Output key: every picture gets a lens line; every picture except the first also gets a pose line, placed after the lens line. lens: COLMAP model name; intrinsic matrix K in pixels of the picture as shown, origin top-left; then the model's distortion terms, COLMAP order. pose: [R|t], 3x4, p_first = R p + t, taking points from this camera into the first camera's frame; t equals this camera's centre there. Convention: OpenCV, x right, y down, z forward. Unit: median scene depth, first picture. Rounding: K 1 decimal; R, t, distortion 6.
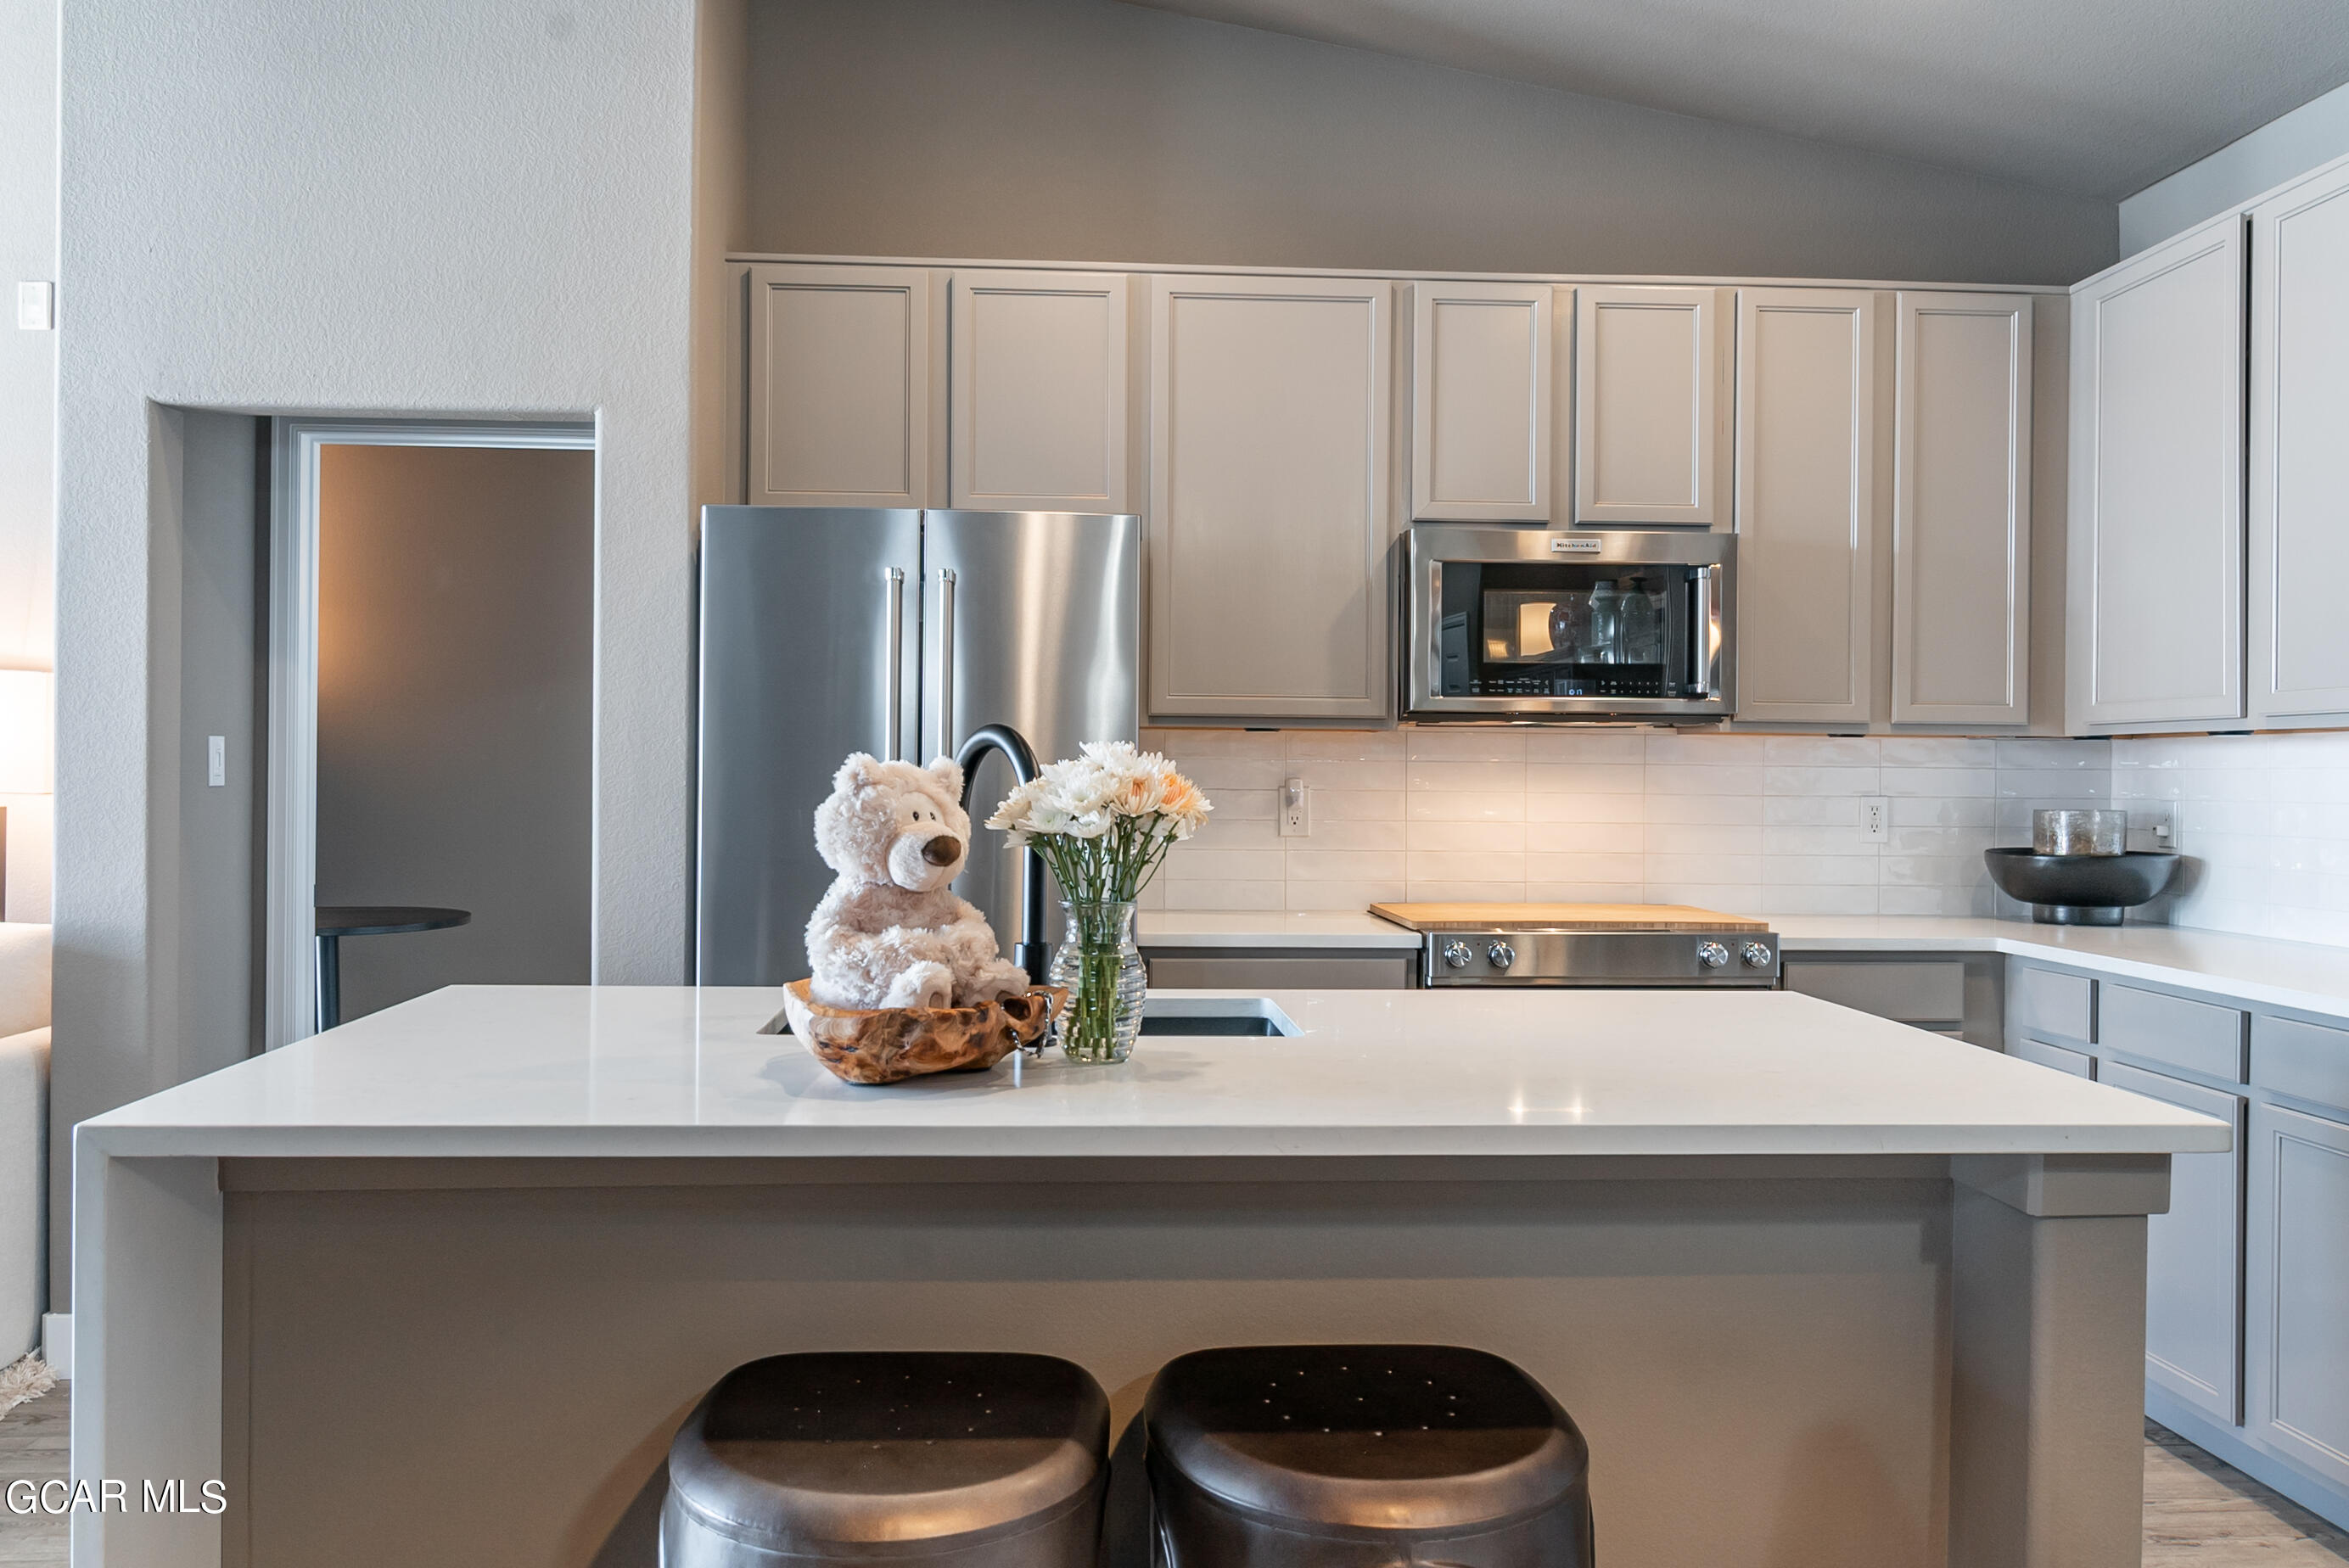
lens RADIAL K [[1814.0, 0, 1174.5], [0, 1814.0, 784.0], [0, 0, 1]] dist [0.005221, -0.000643]
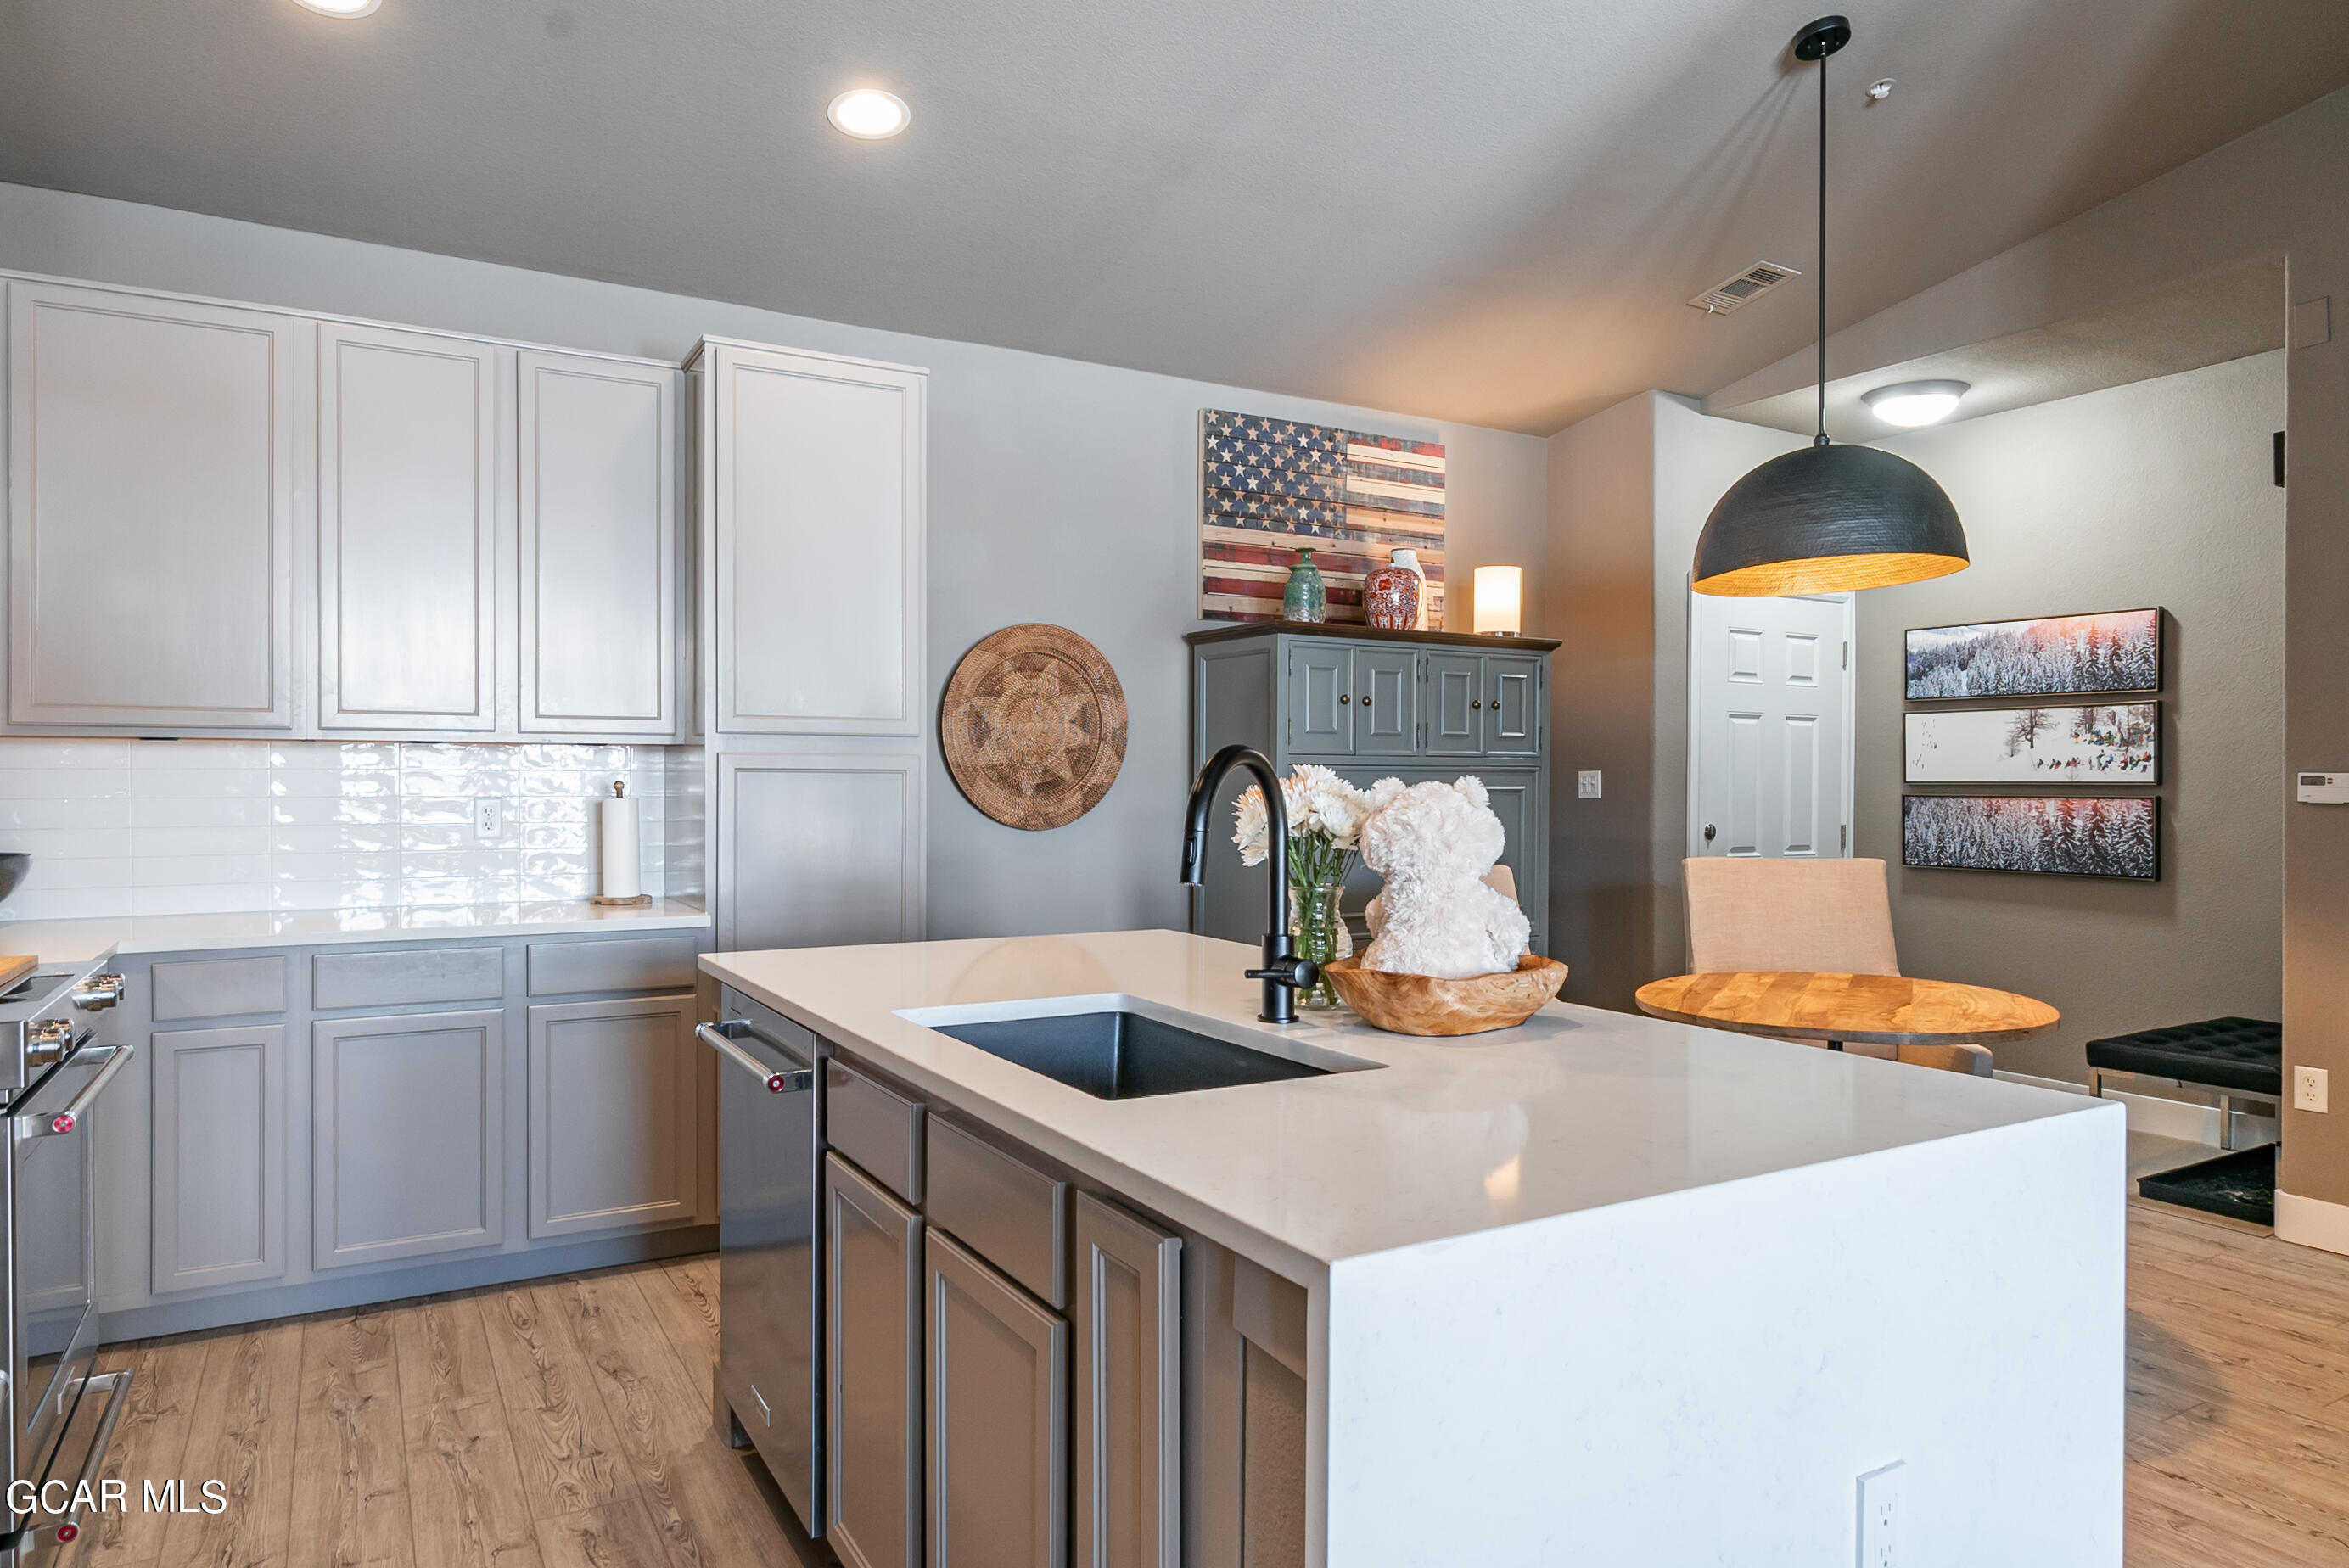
lens RADIAL K [[1417.5, 0, 1159.5], [0, 1417.5, 783.6], [0, 0, 1]] dist [-0.001766, 0.000328]
pose [[-0.440011, -0.015118, 0.897865, -0.472906], [-0.002741, 0.999876, 0.015493, -0.014794], [-0.897988, 0.004356, -0.439998, 0.795397]]
